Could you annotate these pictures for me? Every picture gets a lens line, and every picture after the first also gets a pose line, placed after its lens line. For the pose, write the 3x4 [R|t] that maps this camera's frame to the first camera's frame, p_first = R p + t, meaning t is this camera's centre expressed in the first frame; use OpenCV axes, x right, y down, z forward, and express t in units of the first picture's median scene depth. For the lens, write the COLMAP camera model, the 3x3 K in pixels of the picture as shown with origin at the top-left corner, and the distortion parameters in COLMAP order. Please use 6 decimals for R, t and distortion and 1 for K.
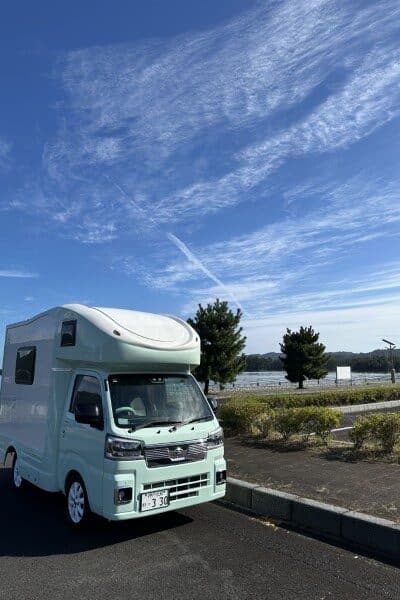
lens RADIAL K [[422.7, 0, 200.0], [0, 422.7, 300.0], [0, 0, 1]] dist [-0.001040, -0.094727]
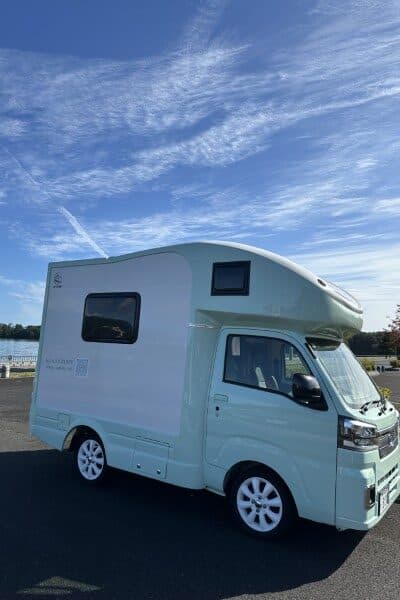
lens RADIAL K [[413.8, 0, 200.0], [0, 413.8, 300.0], [0, 0, 1]] dist [0.000790, 0.002105]
pose [[0.958991, 0.072415, 0.274030, -0.020187], [-0.087990, 0.995106, 0.044965, -0.017697], [-0.269433, -0.067233, 0.960669, -0.153525]]
